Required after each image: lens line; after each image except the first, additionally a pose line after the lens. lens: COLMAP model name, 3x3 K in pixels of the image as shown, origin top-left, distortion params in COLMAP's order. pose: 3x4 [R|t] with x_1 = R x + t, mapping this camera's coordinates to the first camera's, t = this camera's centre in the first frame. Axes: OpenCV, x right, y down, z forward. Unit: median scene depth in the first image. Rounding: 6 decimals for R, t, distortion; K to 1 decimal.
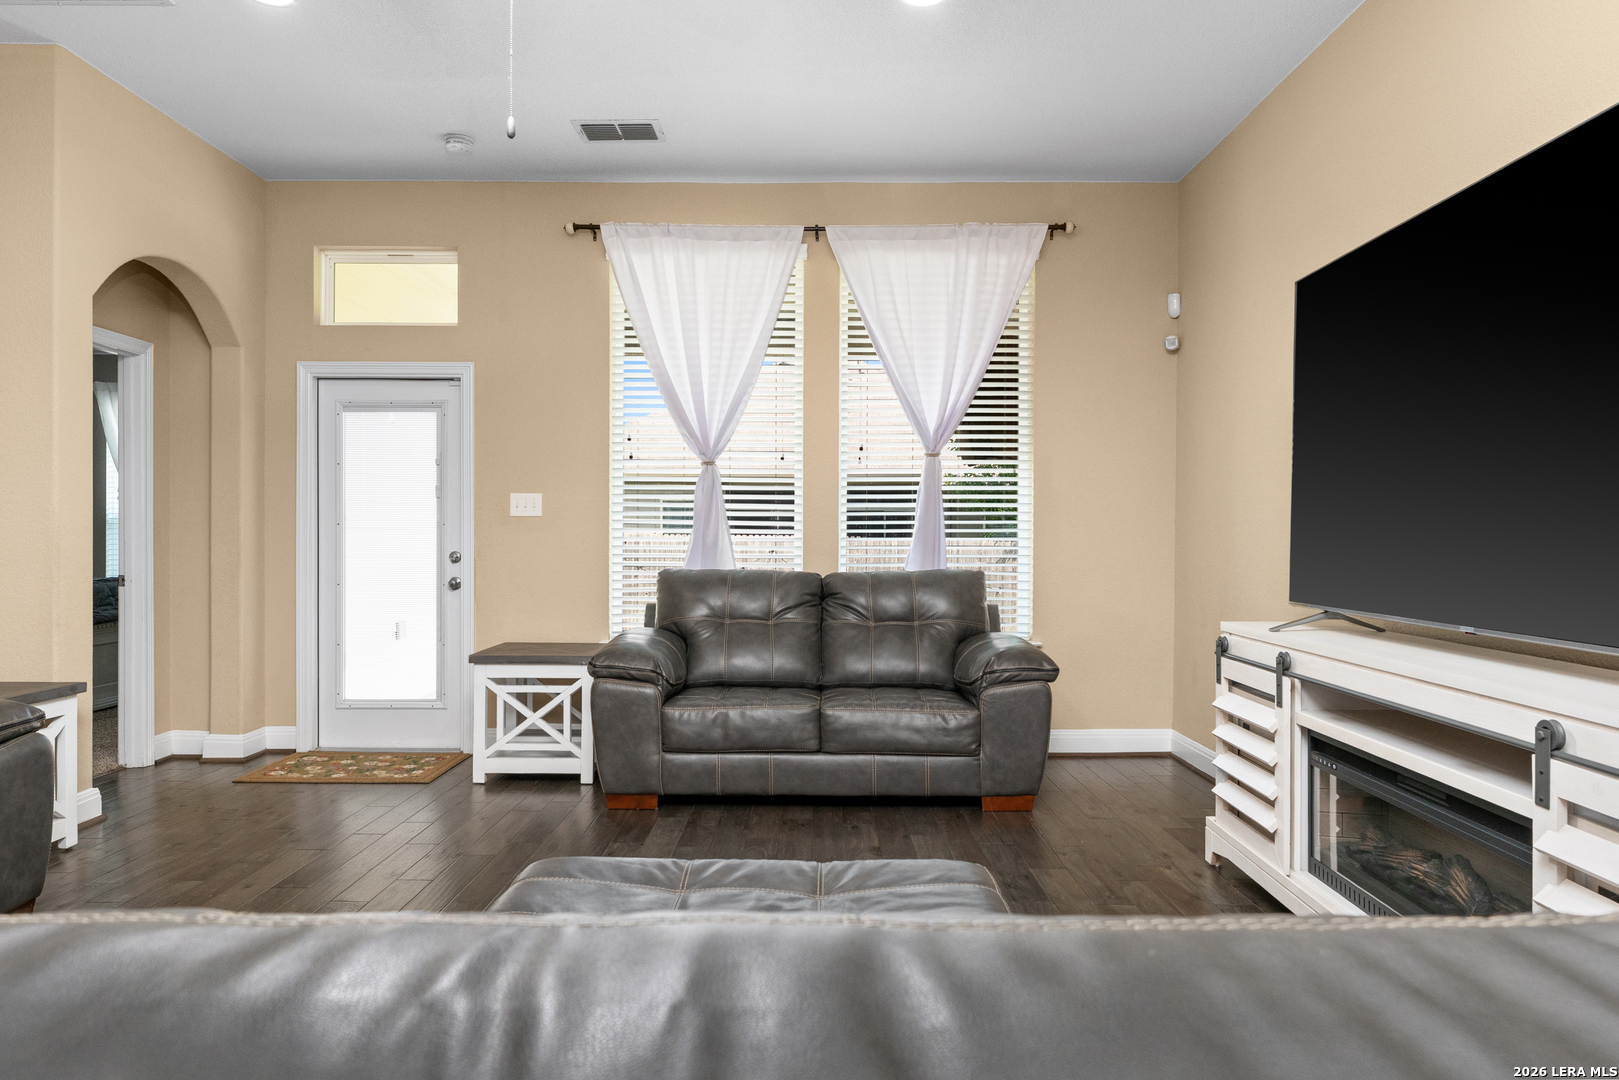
lens RADIAL K [[1008.9, 0, 812.5], [0, 1008.9, 539.5], [0, 0, 1]] dist [0.002314, -0.000276]
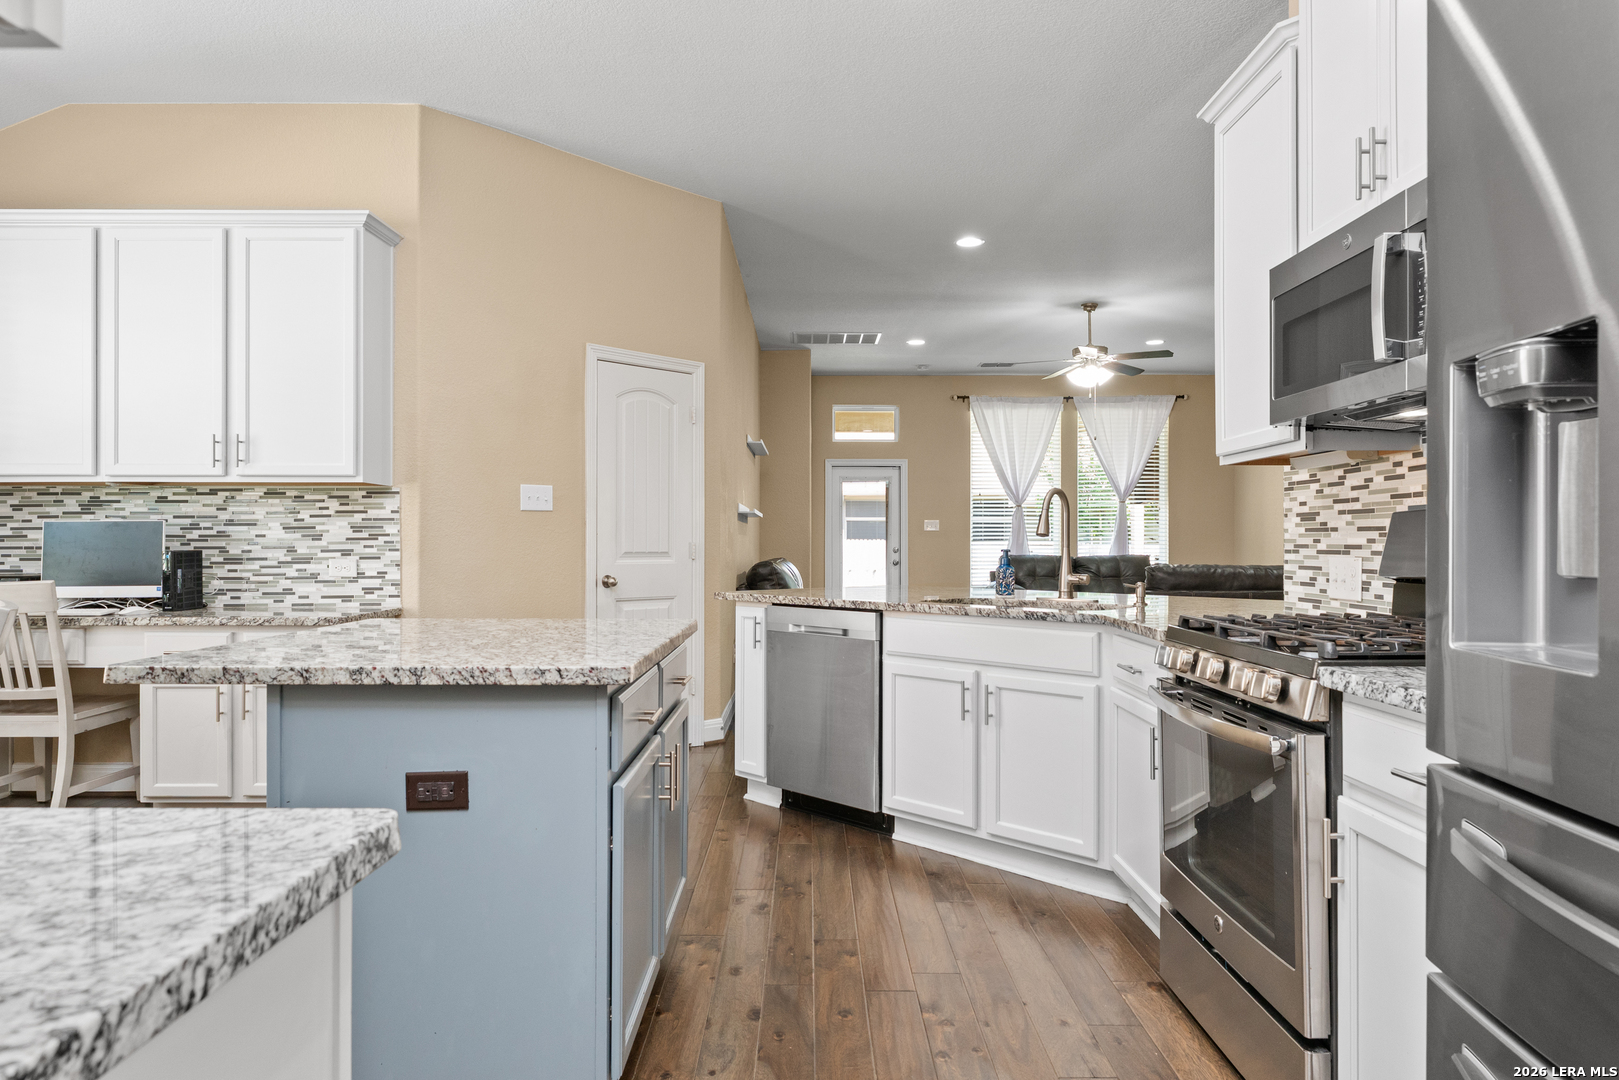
lens RADIAL K [[1008.9, 0, 798.2], [0, 1008.9, 538.6], [0, 0, 1]] dist [0.002314, -0.000276]
pose [[0.999956, -0.004015, -0.008510, -0.622414], [0.003959, 0.999971, -0.006552, 0.007230], [0.008536, 0.006518, 0.999942, -1.302122]]
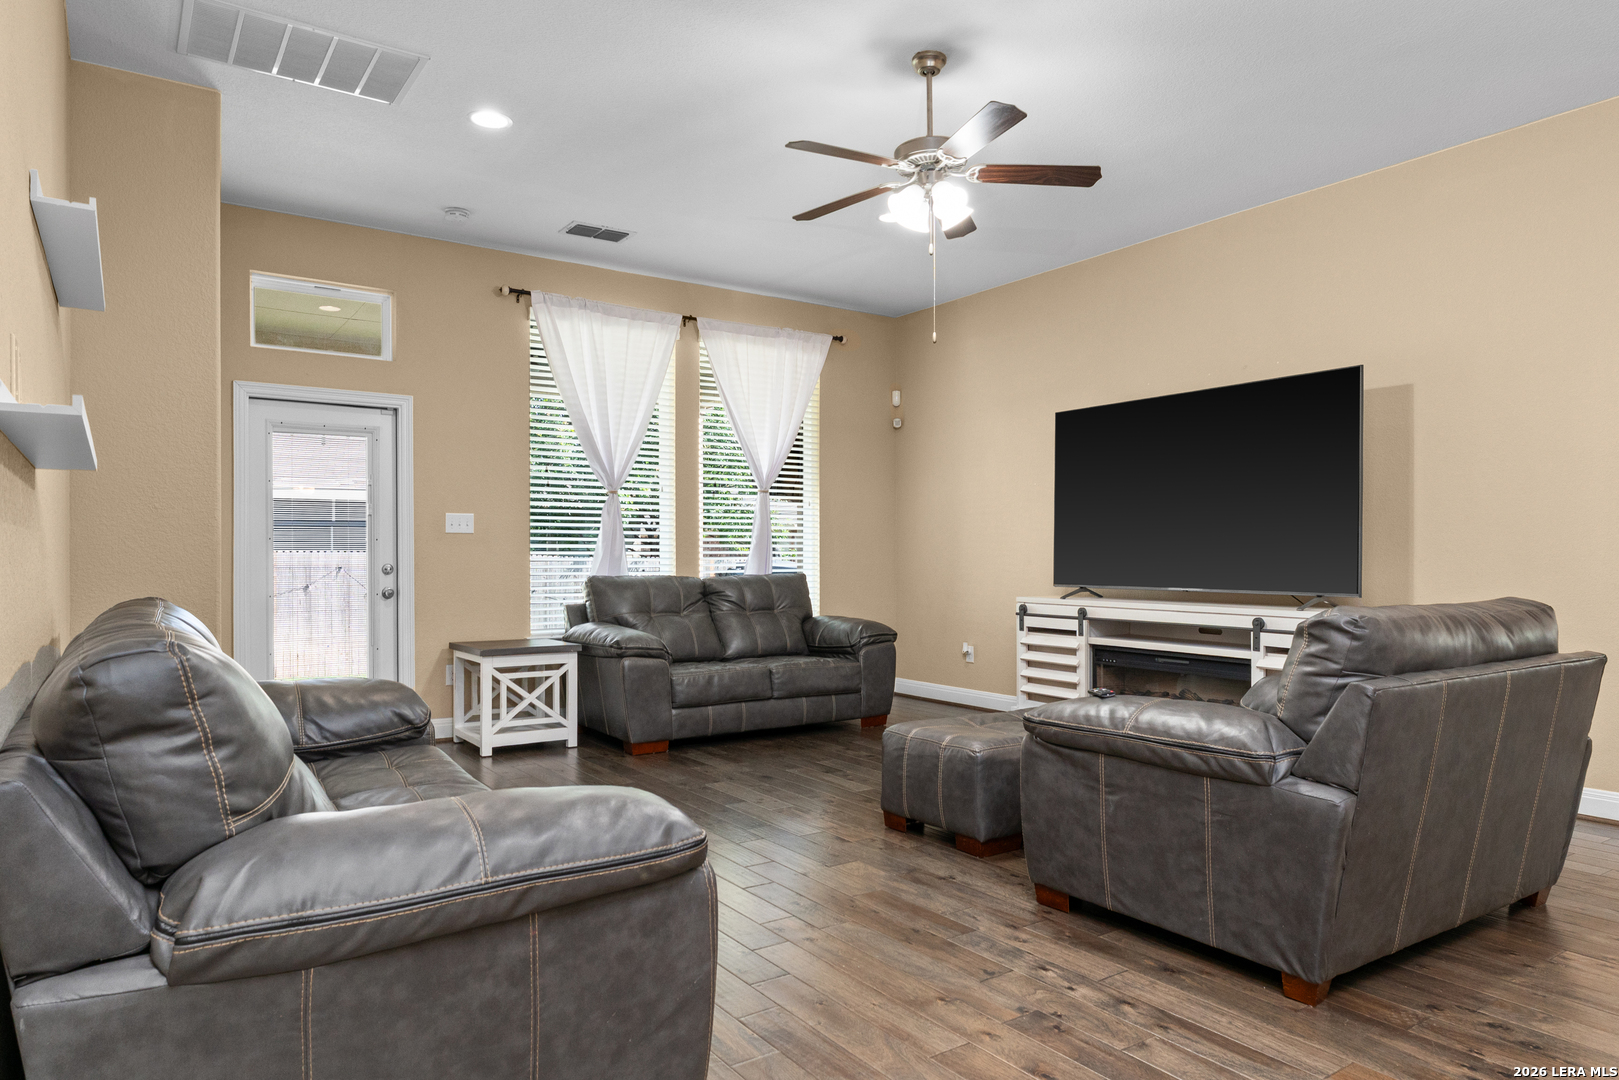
lens RADIAL K [[1008.9, 0, 806.7], [0, 1008.9, 554.0], [0, 0, 1]] dist [0.002314, -0.000276]
pose [[0.824547, -0.003403, 0.565783, -0.690919], [0.004448, 0.999990, -0.000466, 0.003816], [-0.565776, 0.002901, 0.824554, -0.200352]]
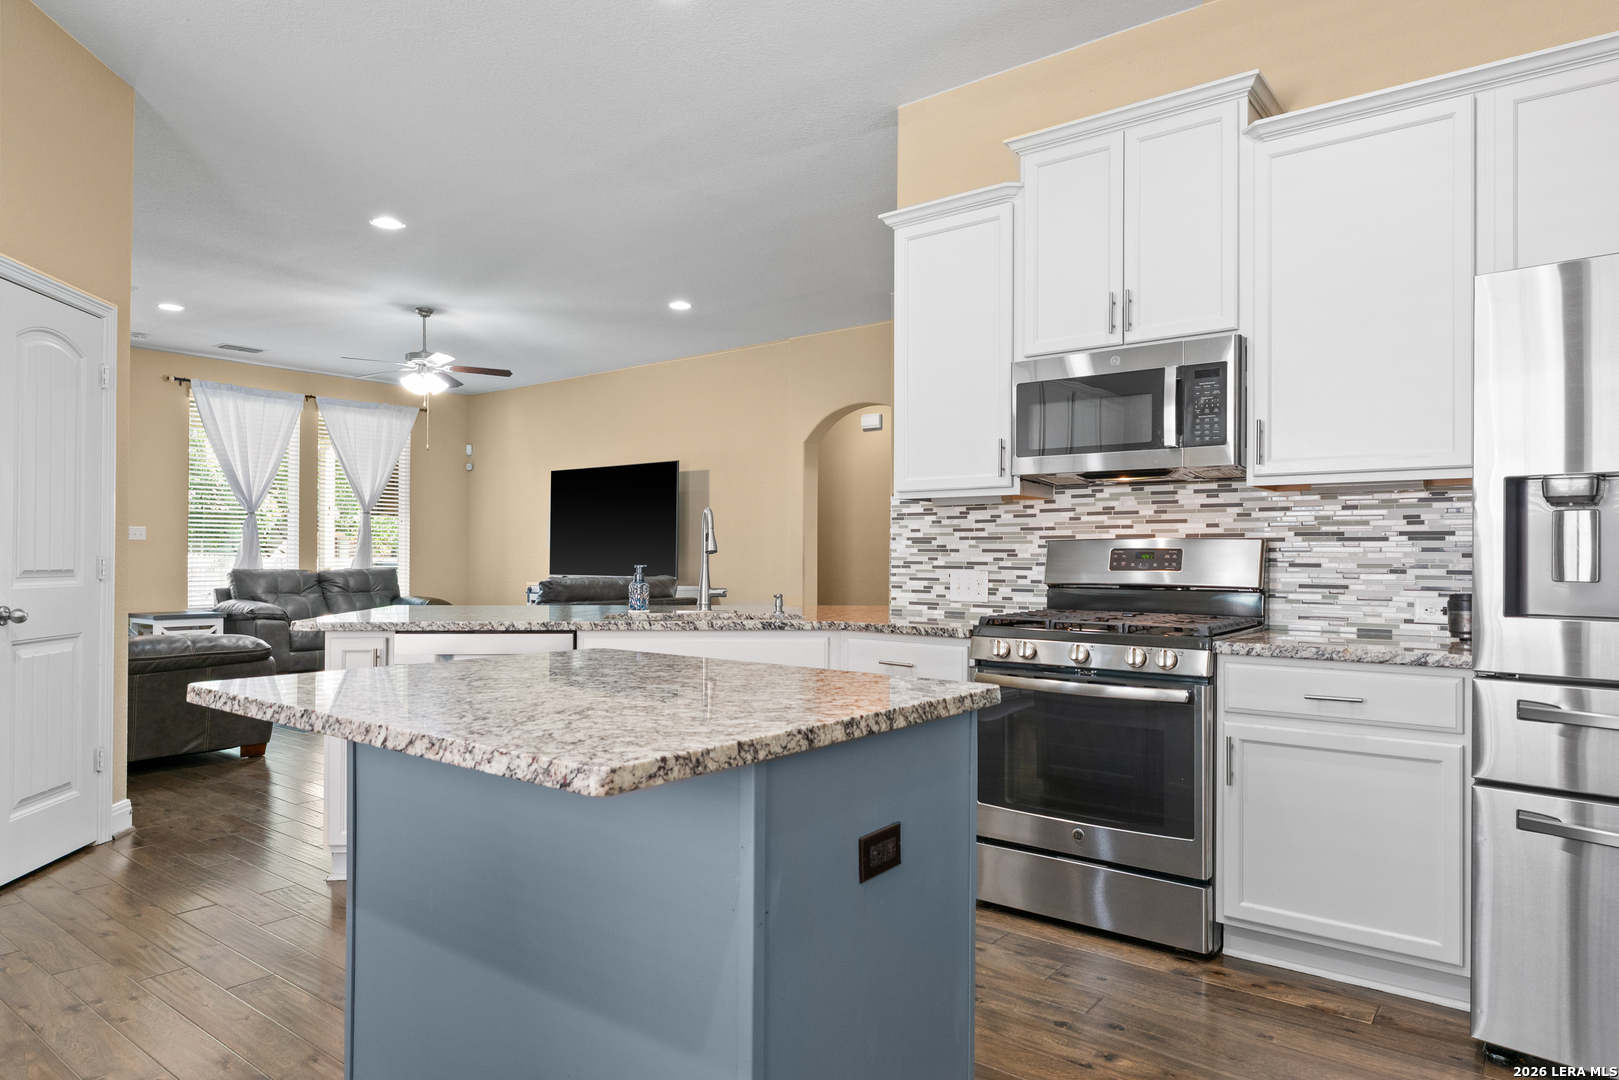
lens RADIAL K [[1008.9, 0, 808.7], [0, 1008.9, 545.9], [0, 0, 1]] dist [0.002314, -0.000276]
pose [[0.618319, 0.007547, 0.785891, -1.051341], [-0.000742, 0.999959, -0.009019, 0.002530], [-0.785927, 0.004993, 0.618300, -1.099924]]
